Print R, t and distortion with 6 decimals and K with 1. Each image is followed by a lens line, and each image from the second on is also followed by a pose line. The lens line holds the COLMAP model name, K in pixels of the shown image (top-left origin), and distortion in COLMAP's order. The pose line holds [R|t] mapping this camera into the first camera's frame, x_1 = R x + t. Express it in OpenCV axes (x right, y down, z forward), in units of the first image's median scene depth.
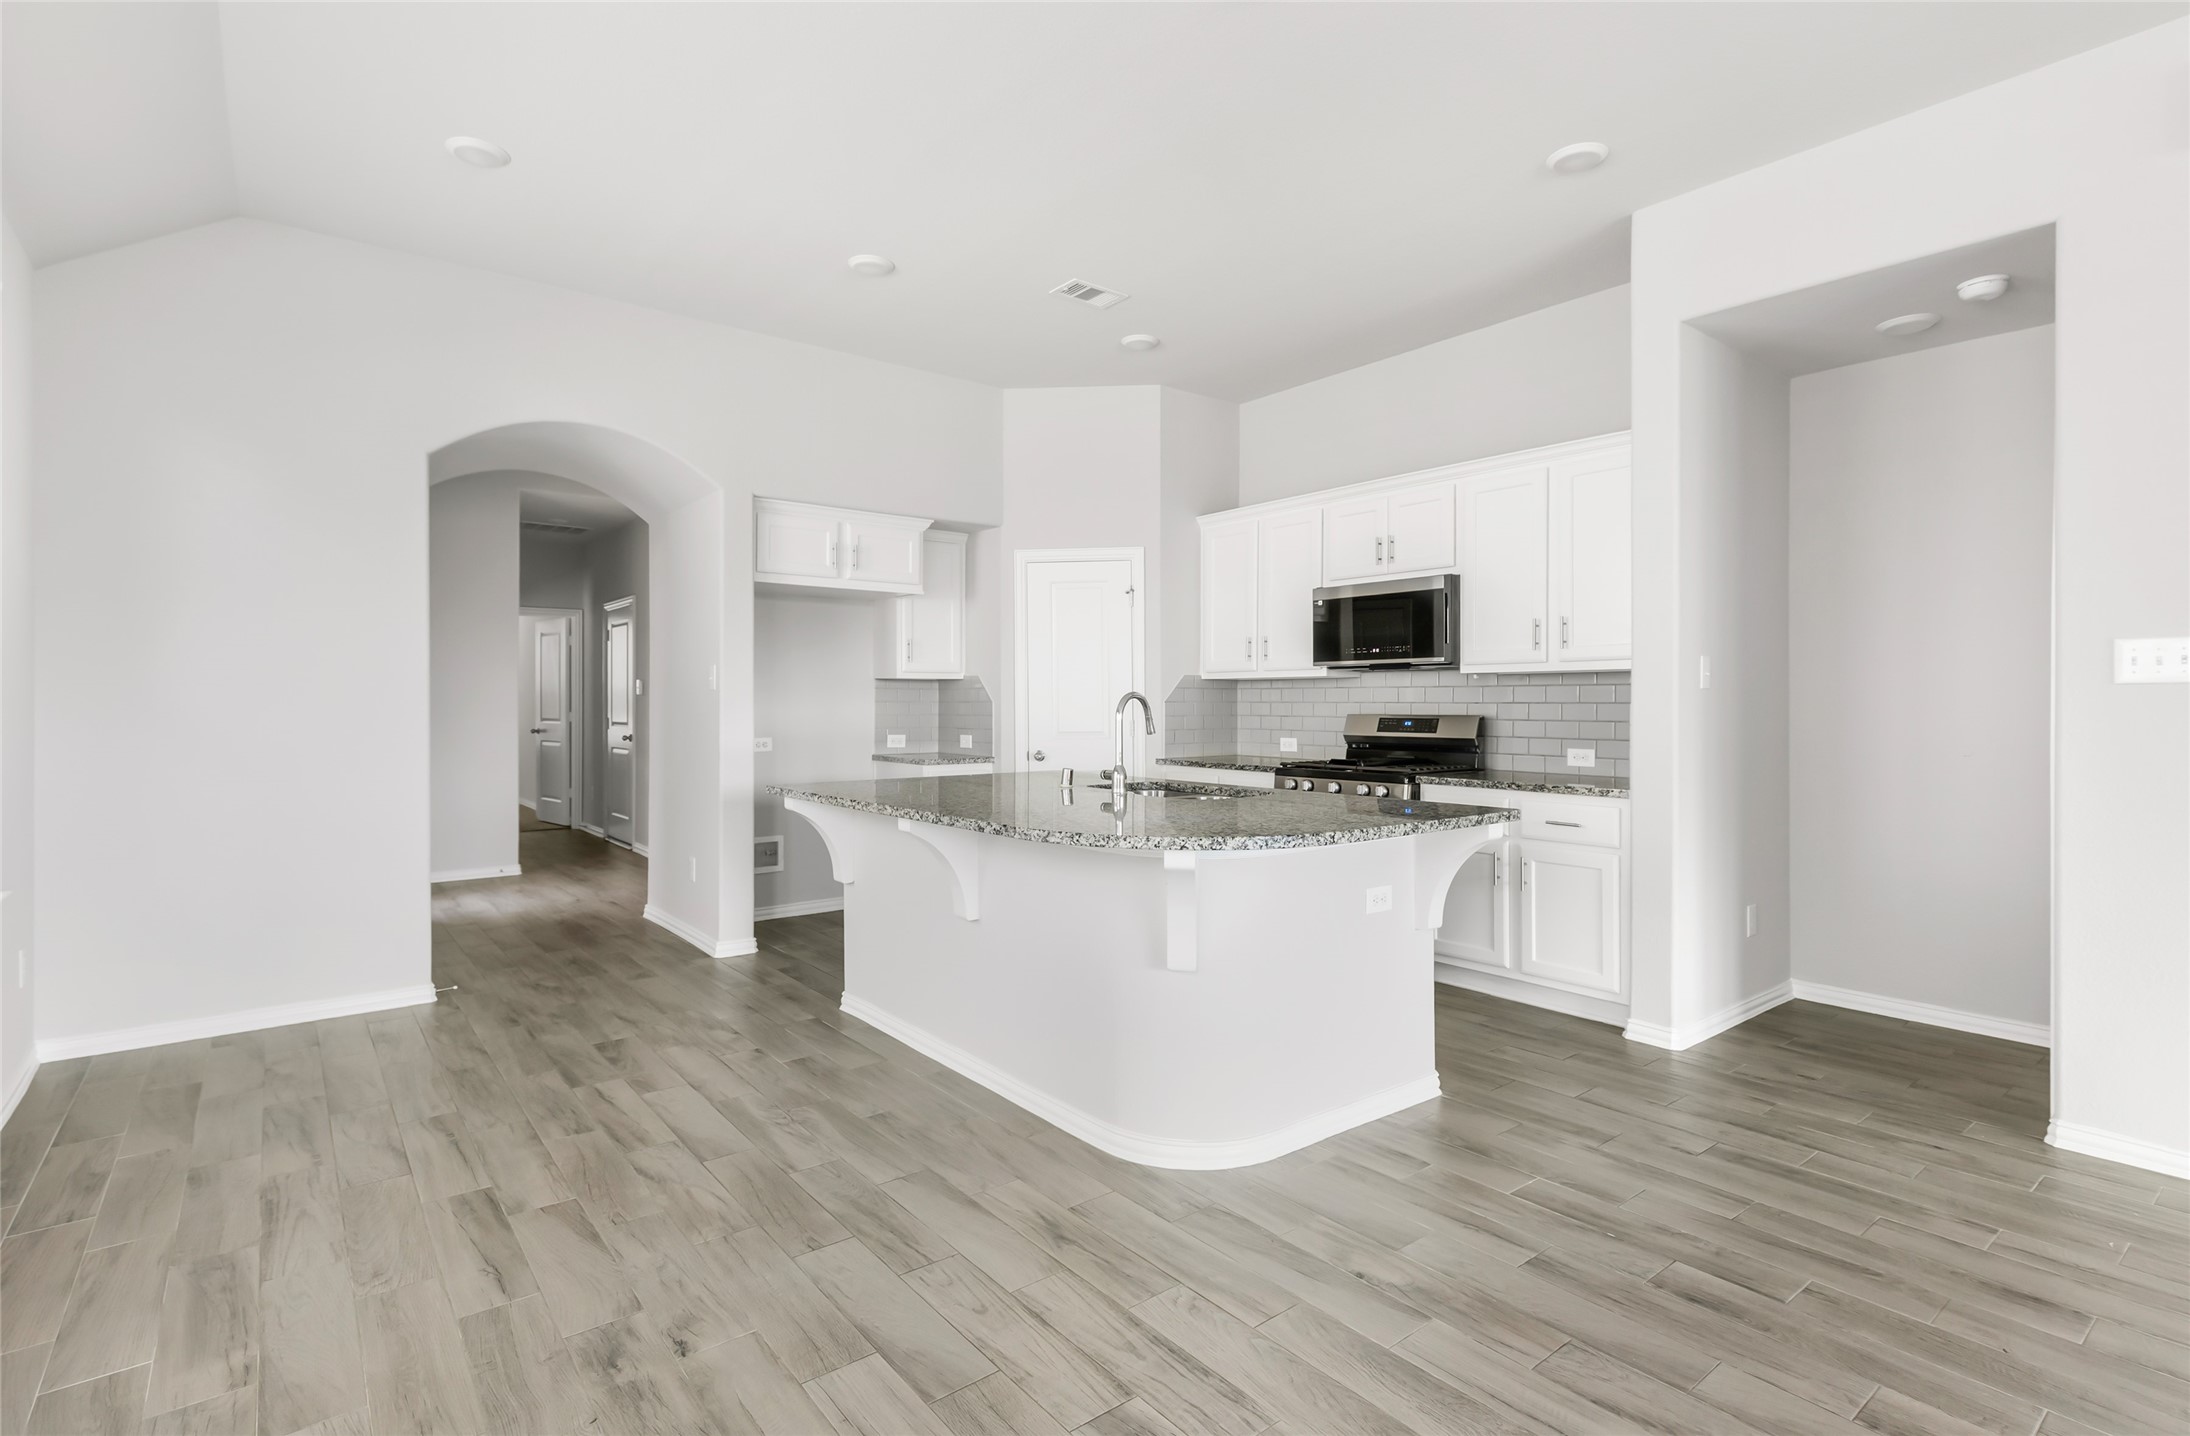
lens RADIAL K [[1040.9, 0, 1096.1], [0, 1040.9, 703.1], [0, 0, 1]] dist [0.001601, 0.000575]
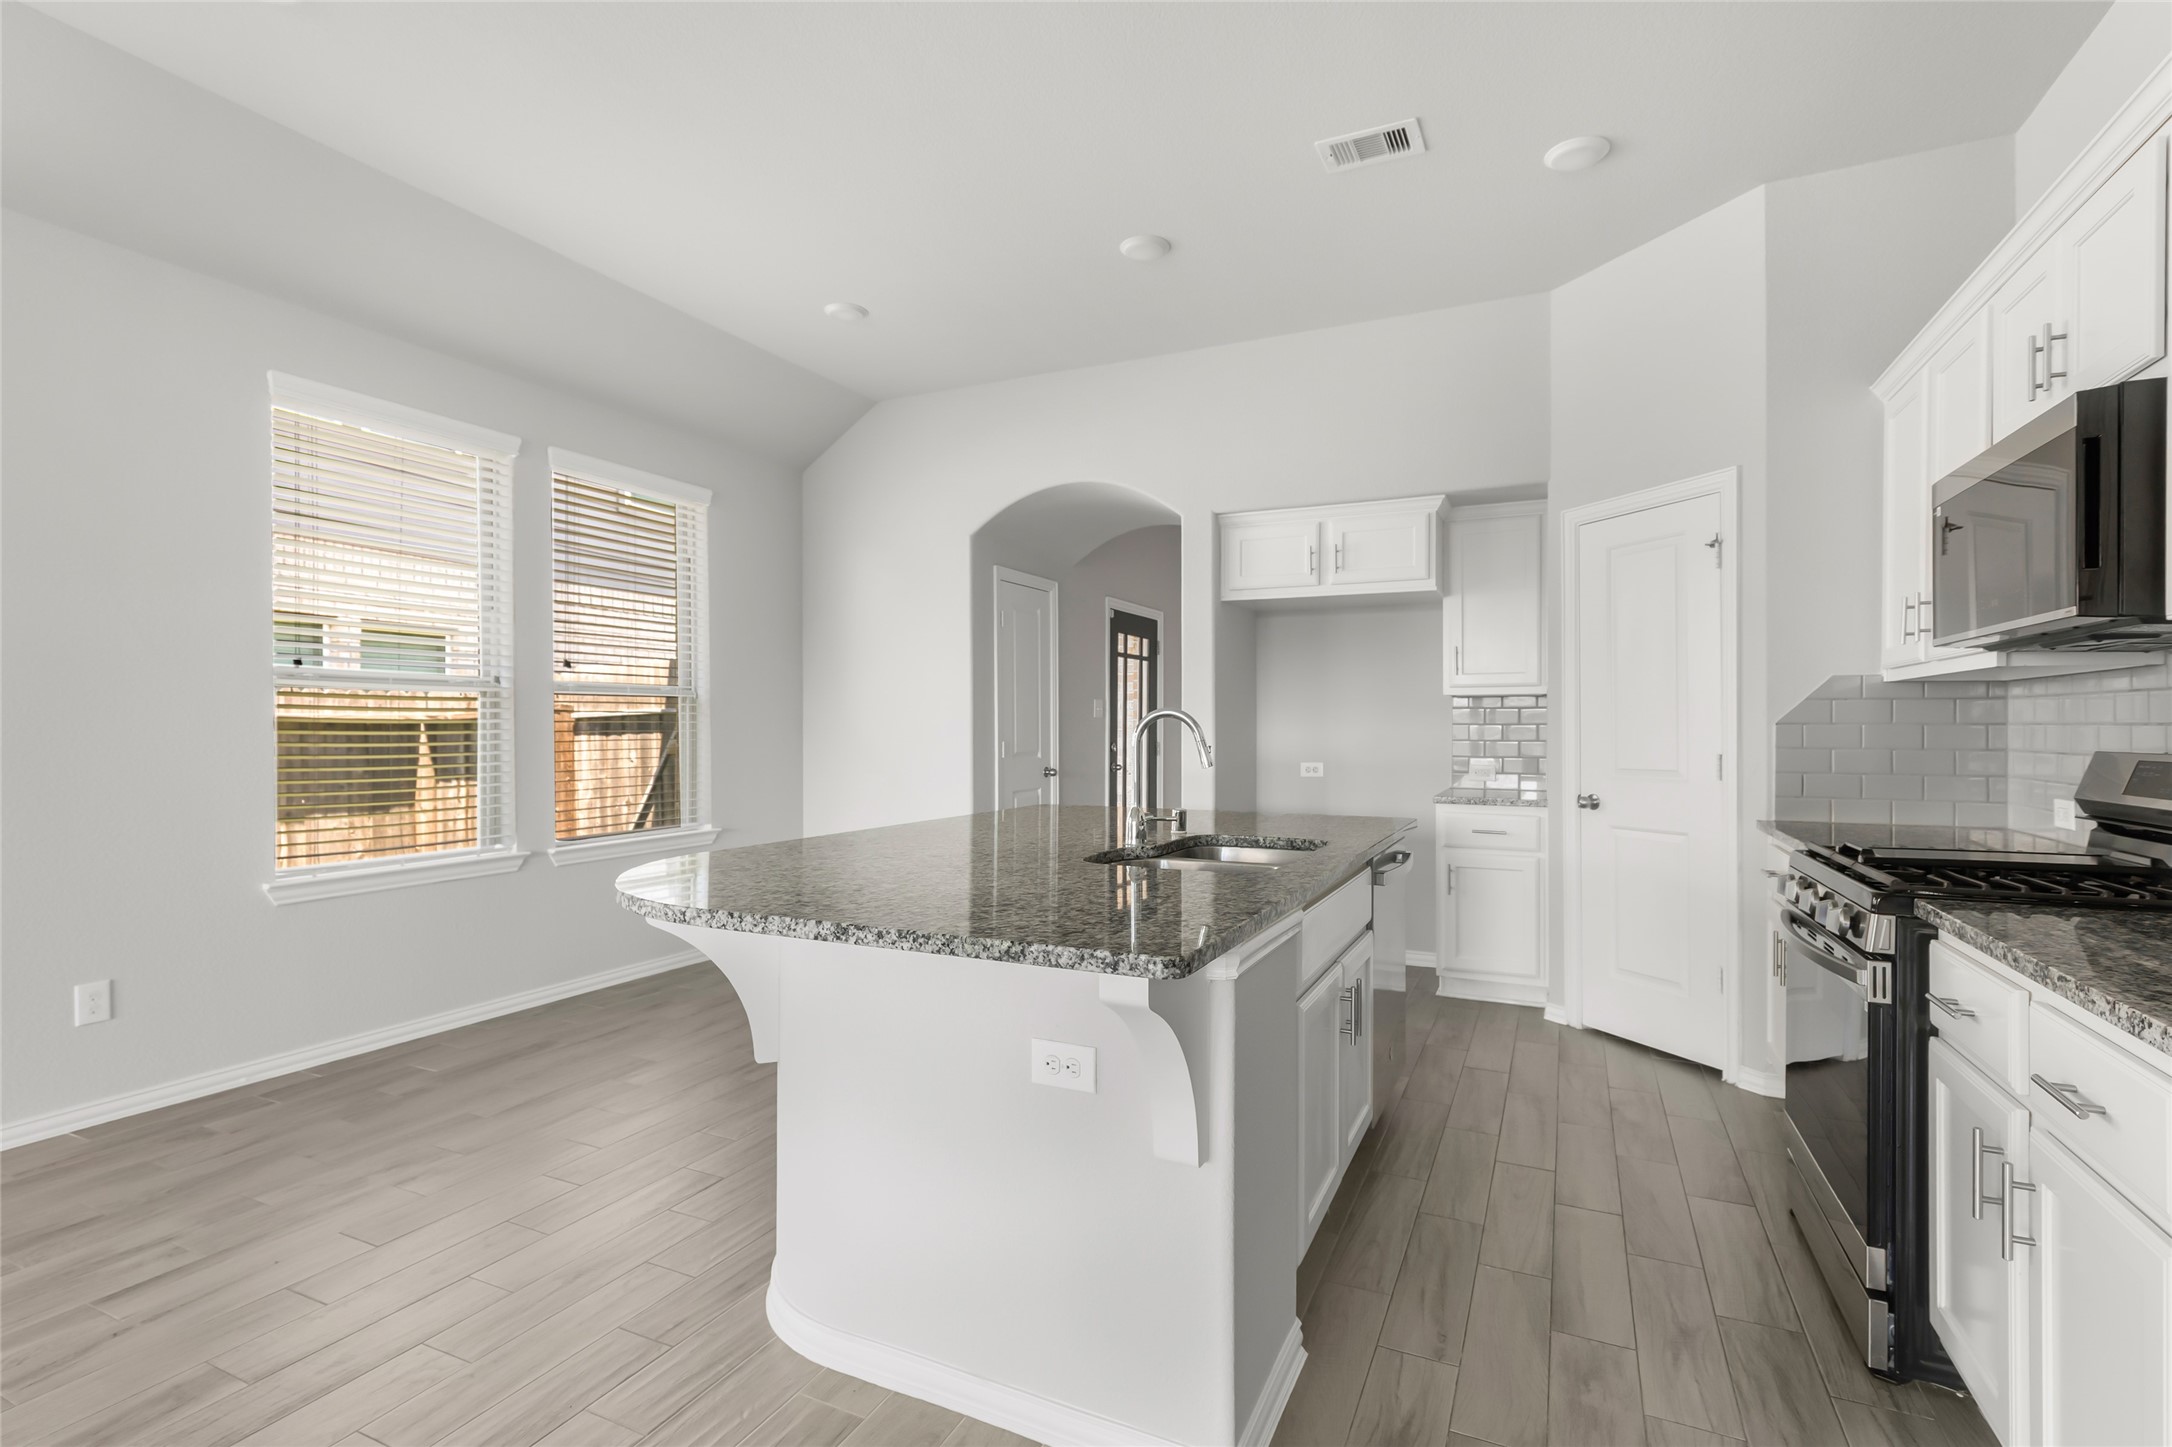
lens RADIAL K [[1016.3, 0, 1091.2], [0, 1016.3, 728.4], [0, 0, 1]] dist [0.001333, 0.000080]
pose [[0.438914, 0.002789, -0.898525, 0.473258], [-0.003714, 0.999992, 0.001290, 0.002221], [0.898521, 0.002771, 0.438921, 0.470232]]
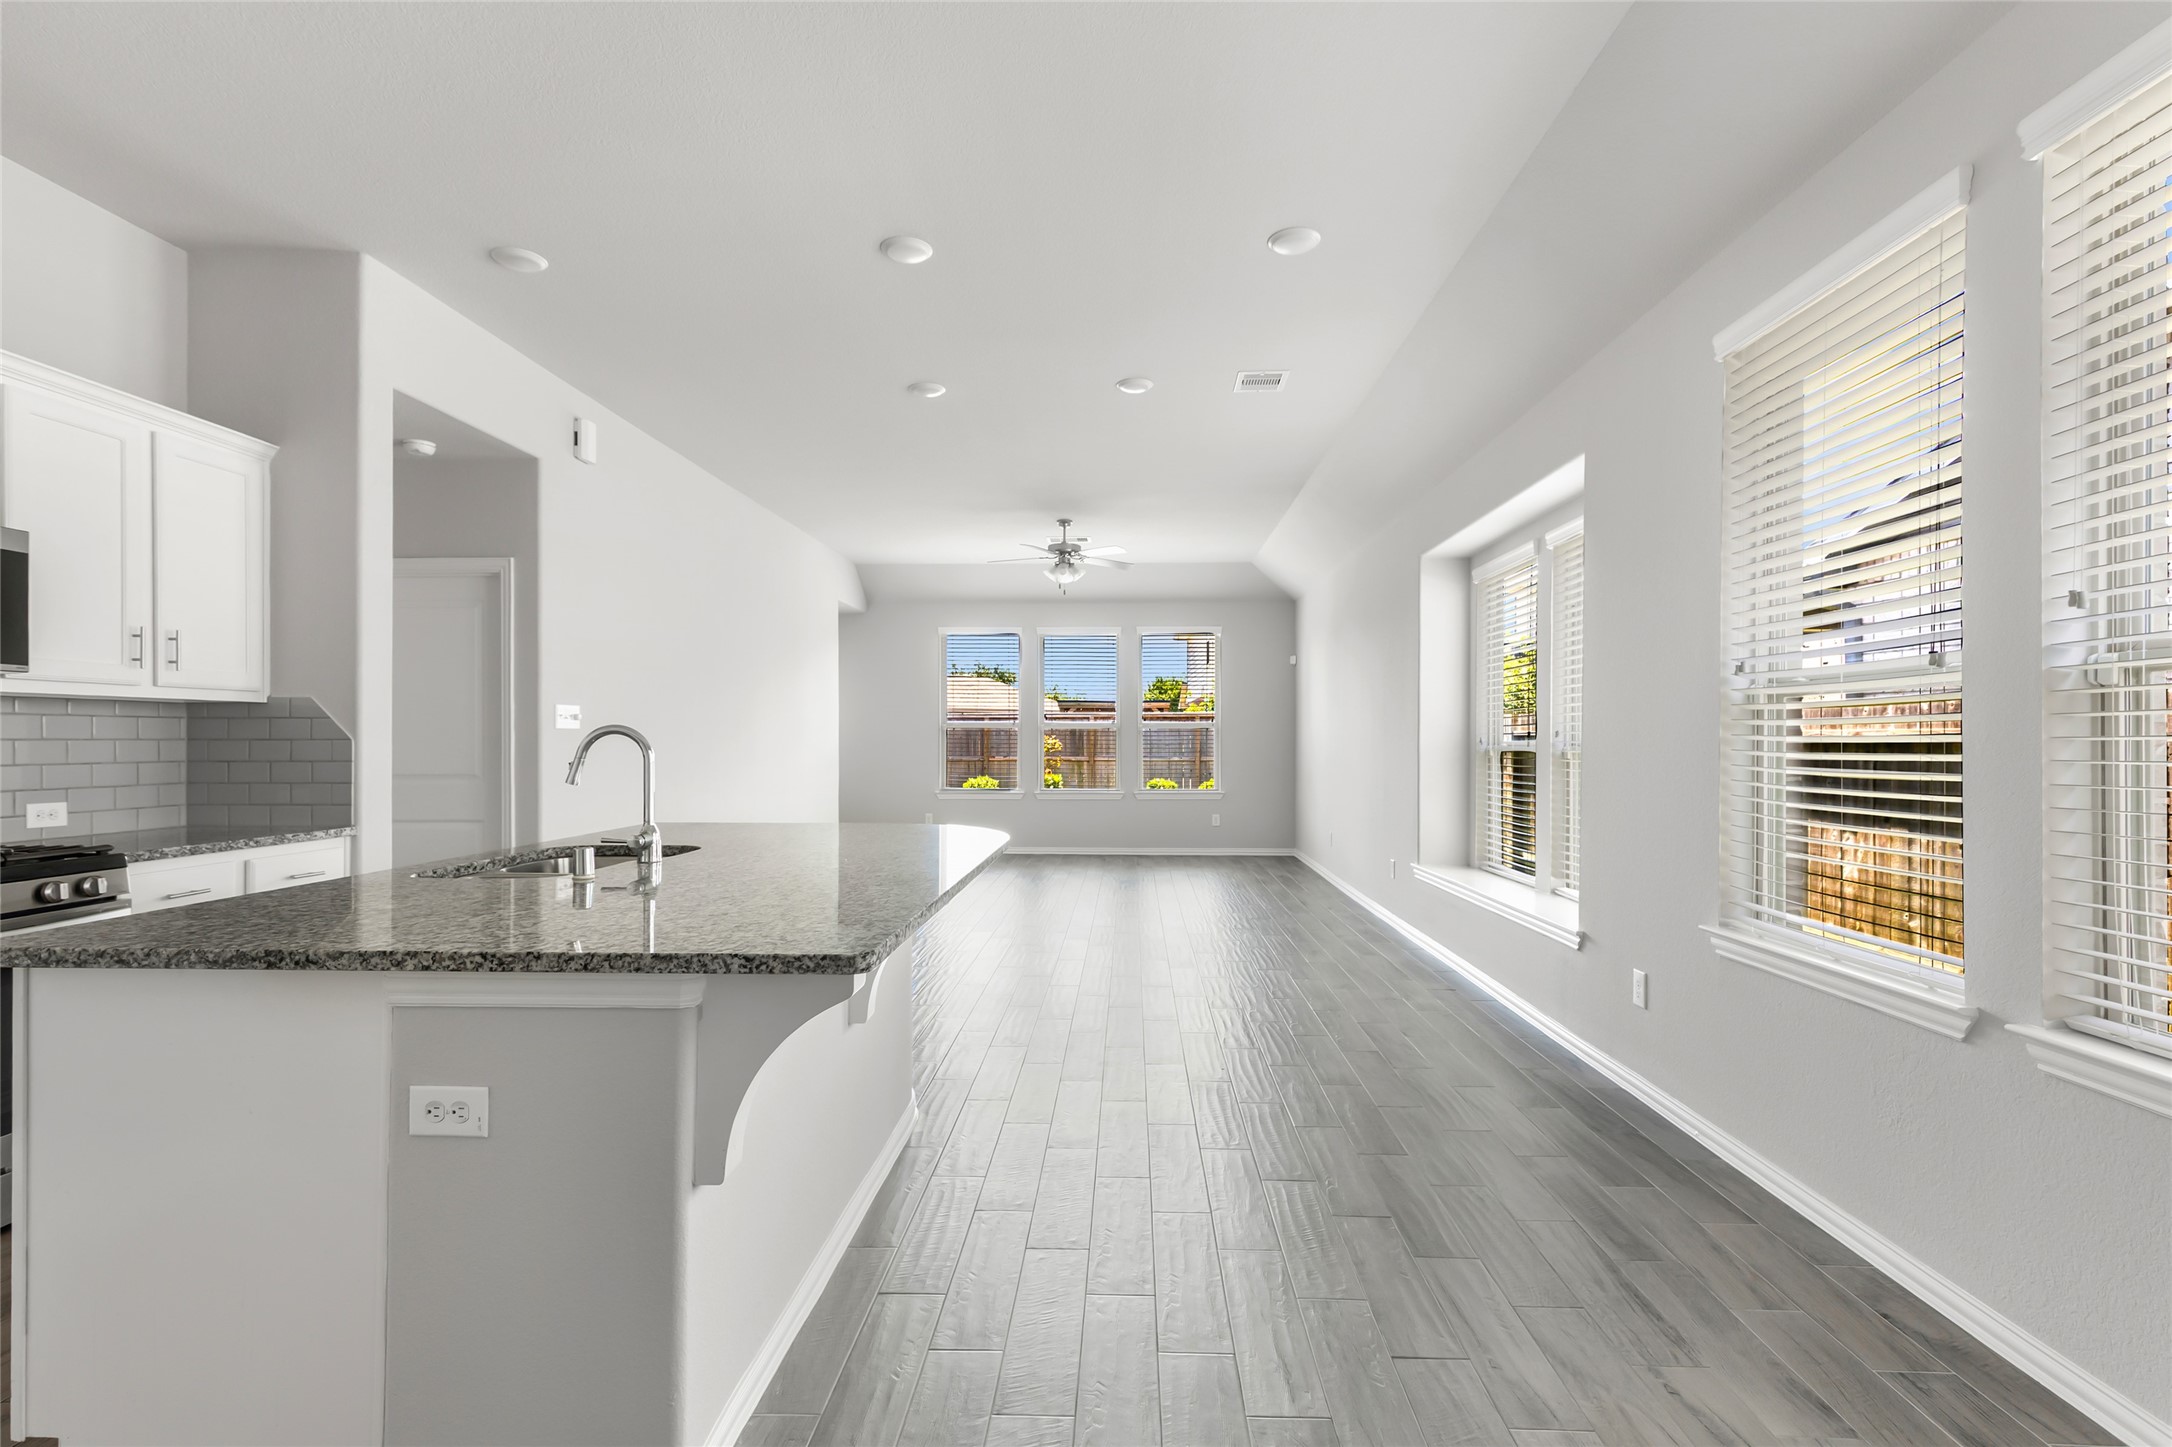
lens RADIAL K [[1016.3, 0, 1074.3], [0, 1016.3, 740.8], [0, 0, 1]] dist [0.001333, 0.000080]
pose [[-0.747072, -0.001025, 0.664742, -0.489223], [0.000295, 0.999998, 0.001874, -0.000524], [-0.664743, 0.001596, -0.747070, 0.961964]]
